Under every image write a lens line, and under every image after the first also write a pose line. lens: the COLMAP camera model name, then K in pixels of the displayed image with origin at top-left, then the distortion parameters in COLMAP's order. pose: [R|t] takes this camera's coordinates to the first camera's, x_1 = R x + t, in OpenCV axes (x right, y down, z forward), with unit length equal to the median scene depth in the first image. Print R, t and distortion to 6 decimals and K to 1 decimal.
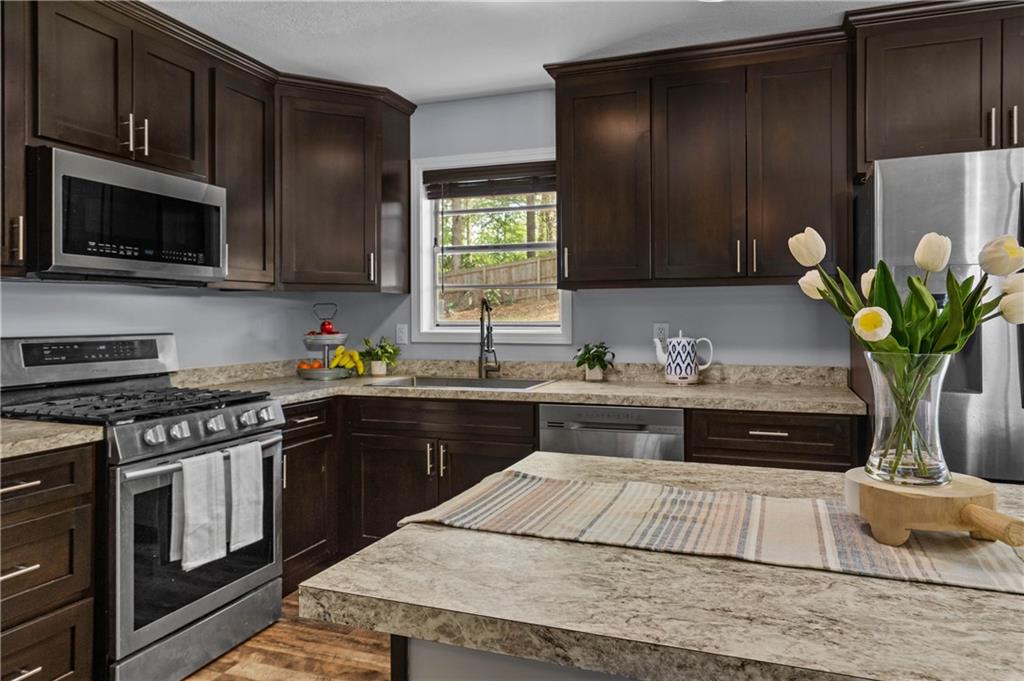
lens RADIAL K [[703.1, 0, 481.8], [0, 703.1, 313.0], [0, 0, 1]] dist [-0.000238, -0.000324]
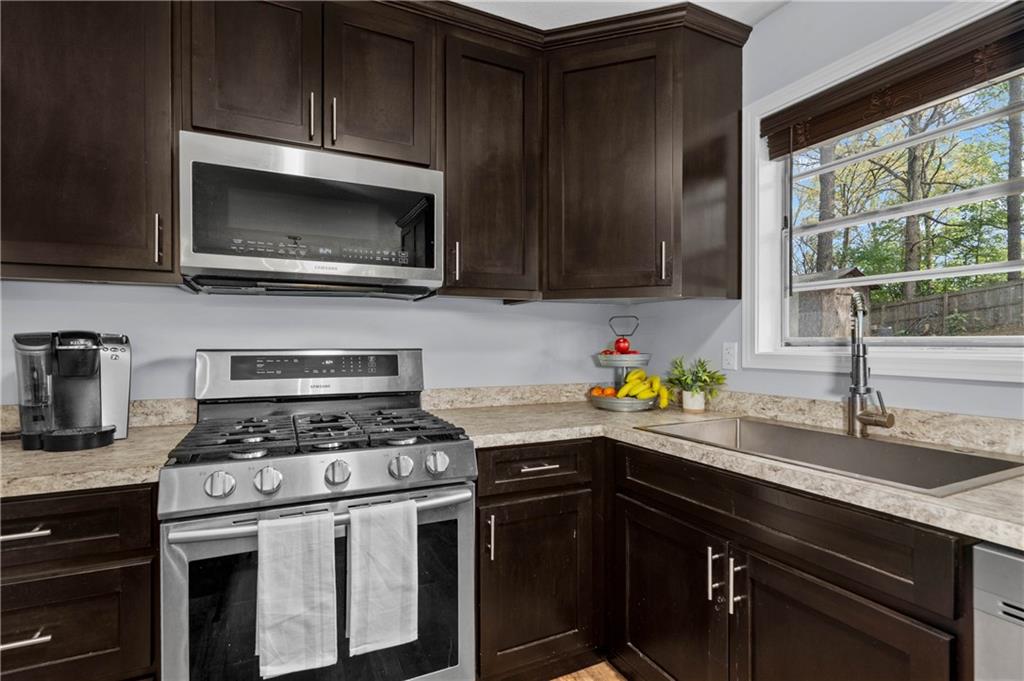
lens RADIAL K [[477.4, 0, 515.1], [0, 477.4, 346.3], [0, 0, 1]] dist [-0.002872, 0.000162]
pose [[0.736066, 0.008542, -0.676856, 0.066133], [-0.000372, 0.999925, 0.012216, 0.016443], [0.676910, -0.008740, 0.736014, 0.578471]]
